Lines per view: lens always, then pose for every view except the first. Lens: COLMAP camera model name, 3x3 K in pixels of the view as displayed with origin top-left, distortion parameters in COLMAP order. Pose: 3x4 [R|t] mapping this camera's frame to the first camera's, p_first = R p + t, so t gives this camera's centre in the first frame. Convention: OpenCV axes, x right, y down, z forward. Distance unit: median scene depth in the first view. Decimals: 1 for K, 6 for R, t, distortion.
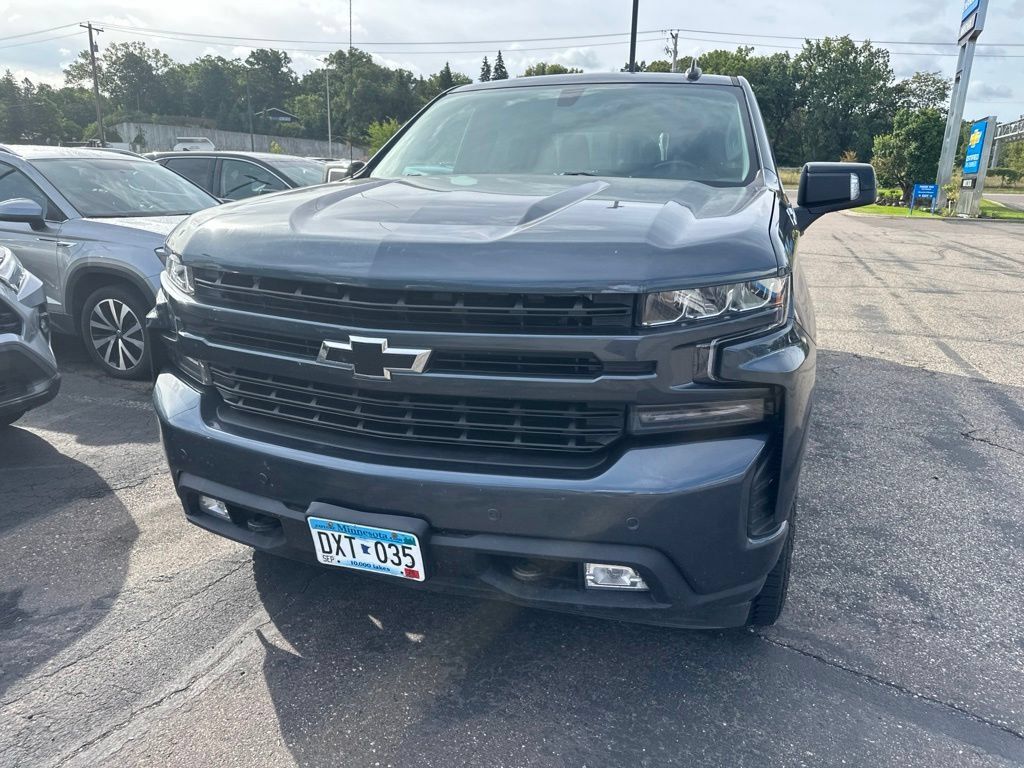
lens RADIAL K [[736.3, 0, 514.7], [0, 736.3, 370.3], [0, 0, 1]] dist [0.000242, -0.005993]
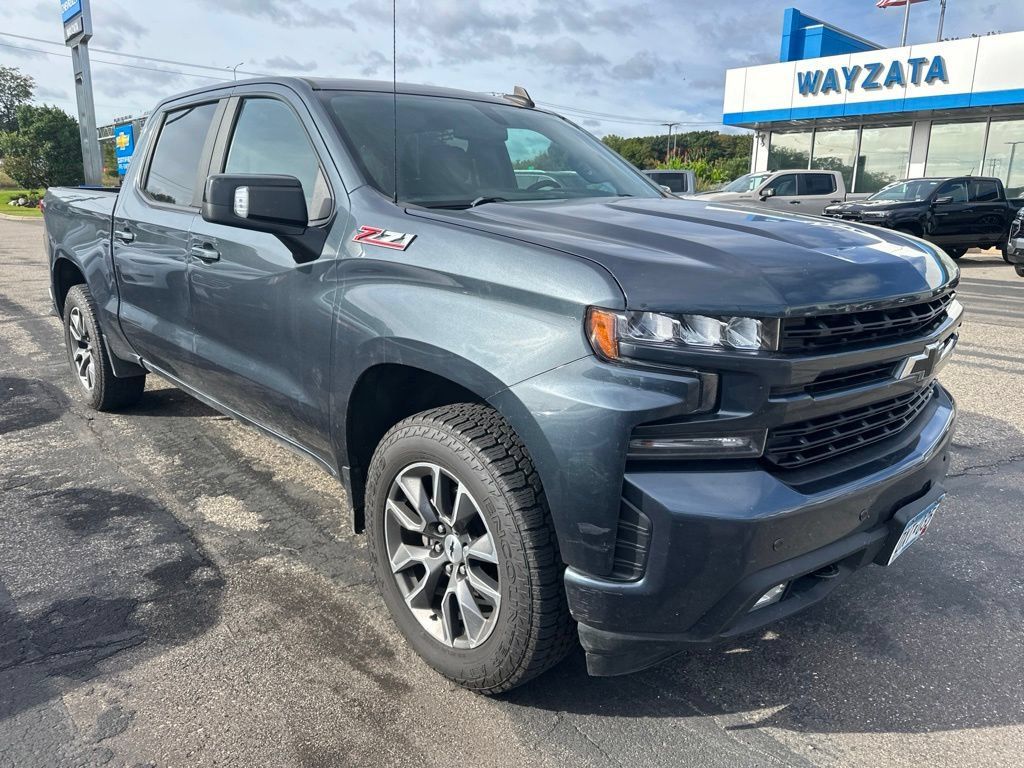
lens RADIAL K [[728.8, 0, 516.6], [0, 728.8, 368.9], [0, 0, 1]] dist [0.003461, -0.006364]
pose [[0.466642, -0.217727, 0.857228, -0.983617], [0.216887, 0.967802, 0.127746, -0.194905], [-0.857441, 0.126310, 0.498840, 0.648680]]
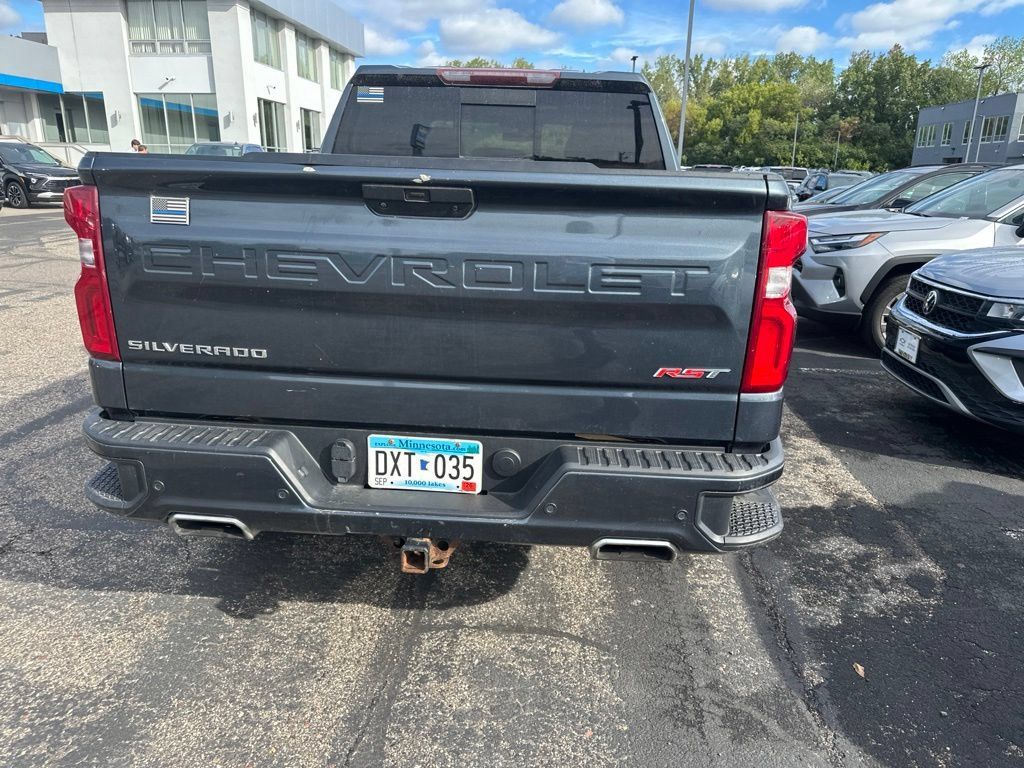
lens RADIAL K [[729.2, 0, 514.2], [0, 729.2, 382.4], [0, 0, 1]] dist [0.018169, -0.026983]
pose [[-0.966296, 0.024866, -0.256228, 0.658059], [-0.108465, 0.863338, 0.492831, -0.839770], [0.233467, 0.504012, -0.831544, 3.281831]]
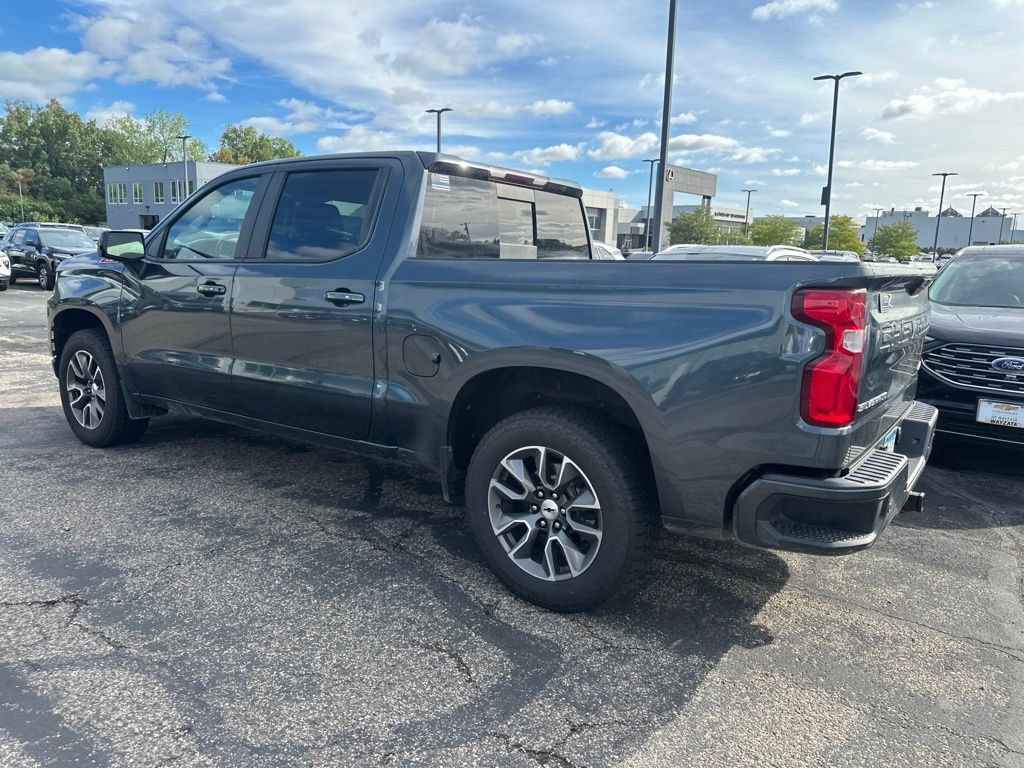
lens RADIAL K [[722.9, 0, 518.1], [0, 722.9, 373.5], [0, 0, 1]] dist [0.040229, -0.051655]
pose [[-0.289392, 0.127875, -0.948631, 1.810652], [-0.275157, 0.938095, 0.210395, -0.595040], [0.916810, 0.321909, -0.236292, 2.392919]]
